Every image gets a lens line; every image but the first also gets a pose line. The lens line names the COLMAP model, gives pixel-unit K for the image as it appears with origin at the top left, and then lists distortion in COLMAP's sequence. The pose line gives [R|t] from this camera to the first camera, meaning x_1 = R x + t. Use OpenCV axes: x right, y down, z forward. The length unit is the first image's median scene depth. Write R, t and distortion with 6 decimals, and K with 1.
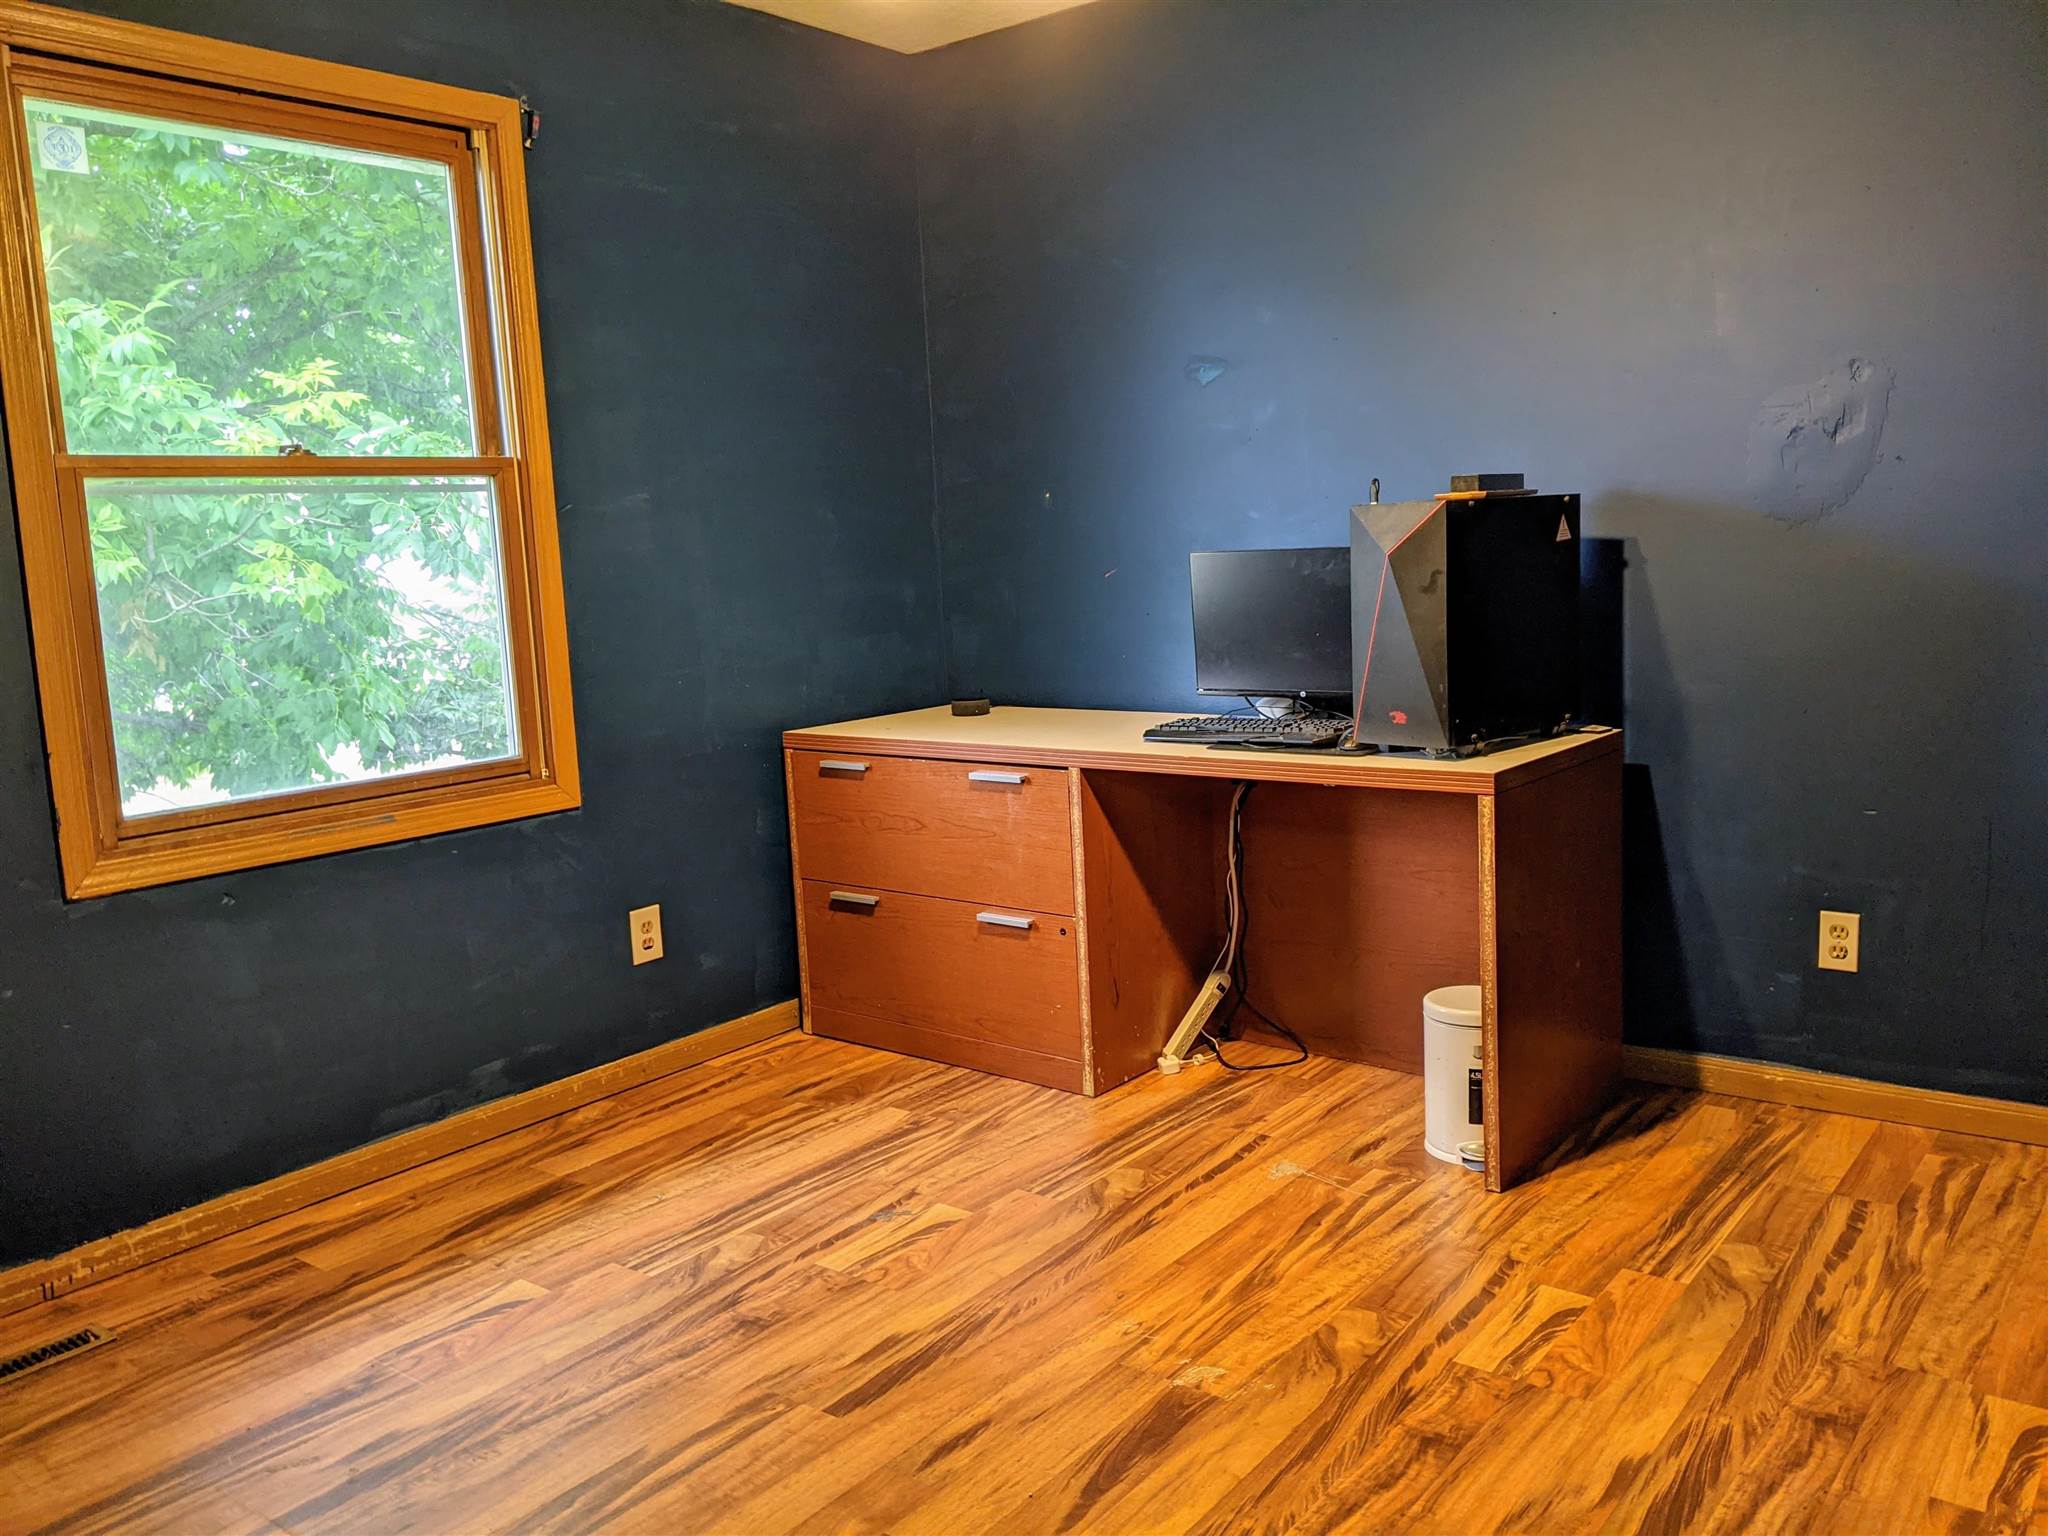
lens RADIAL K [[1630.6, 0, 1024.0], [0, 1630.6, 768.0], [0, 0, 1]] dist [0.039512, -0.076710]
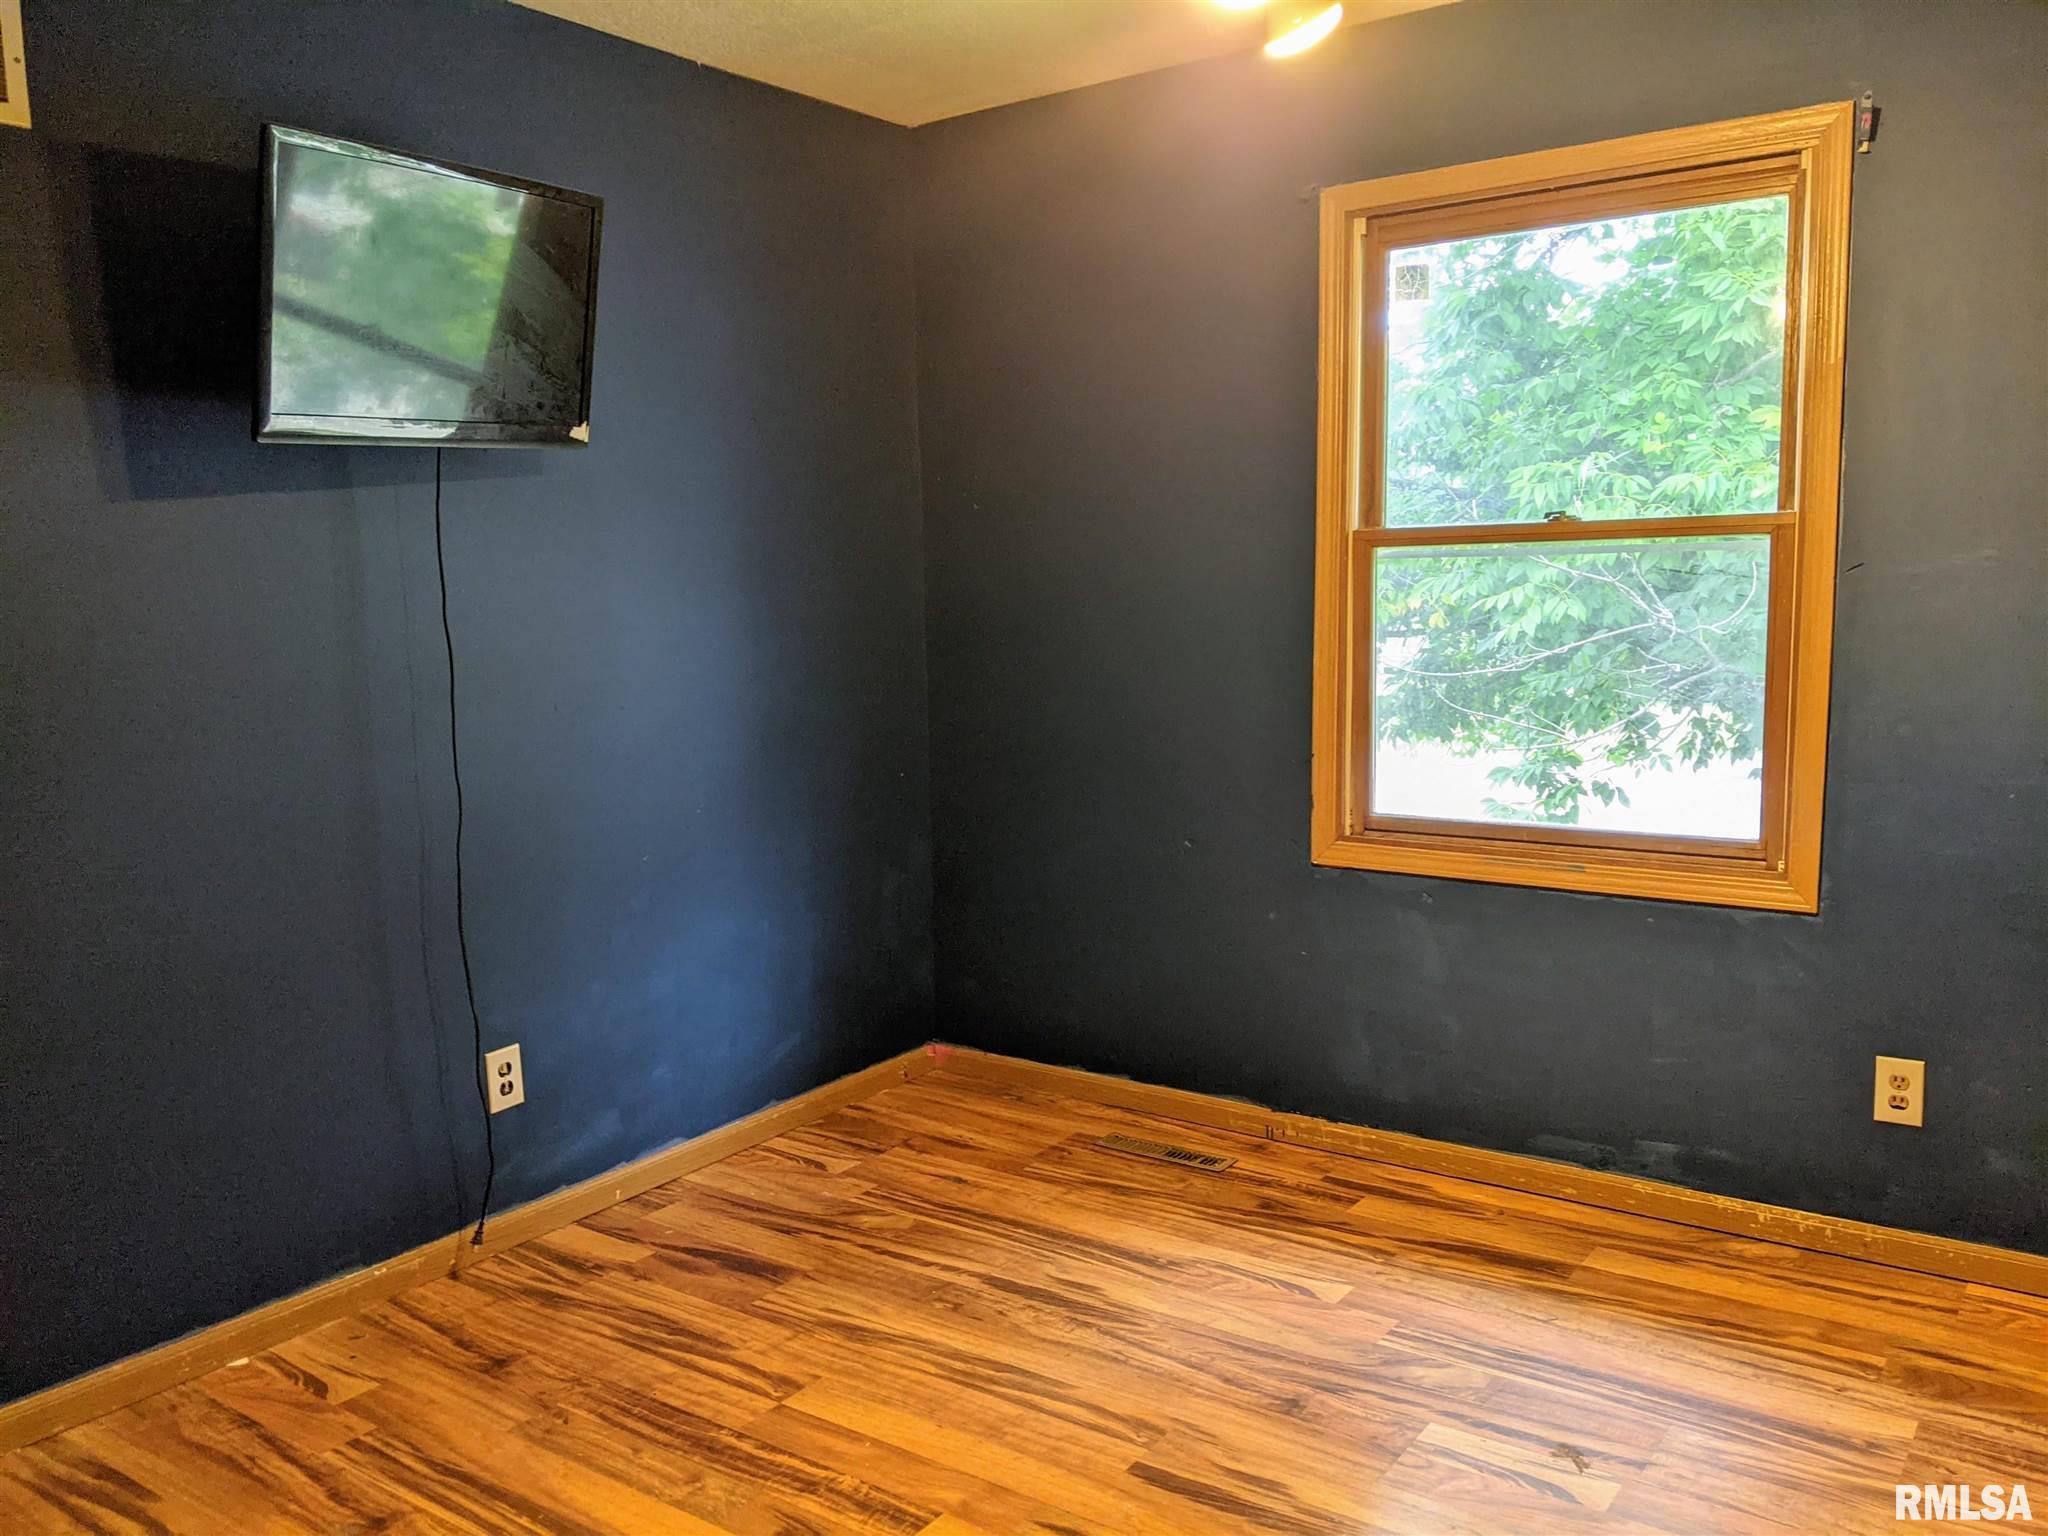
lens RADIAL K [[1630.6, 0, 1024.0], [0, 1630.6, 768.0], [0, 0, 1]] dist [0.039512, -0.076710]
pose [[0.038061, 0.161439, -0.986148, 0.643225], [-0.120786, 0.980371, 0.155832, -0.157603], [0.991949, 0.113182, 0.056813, 0.611341]]
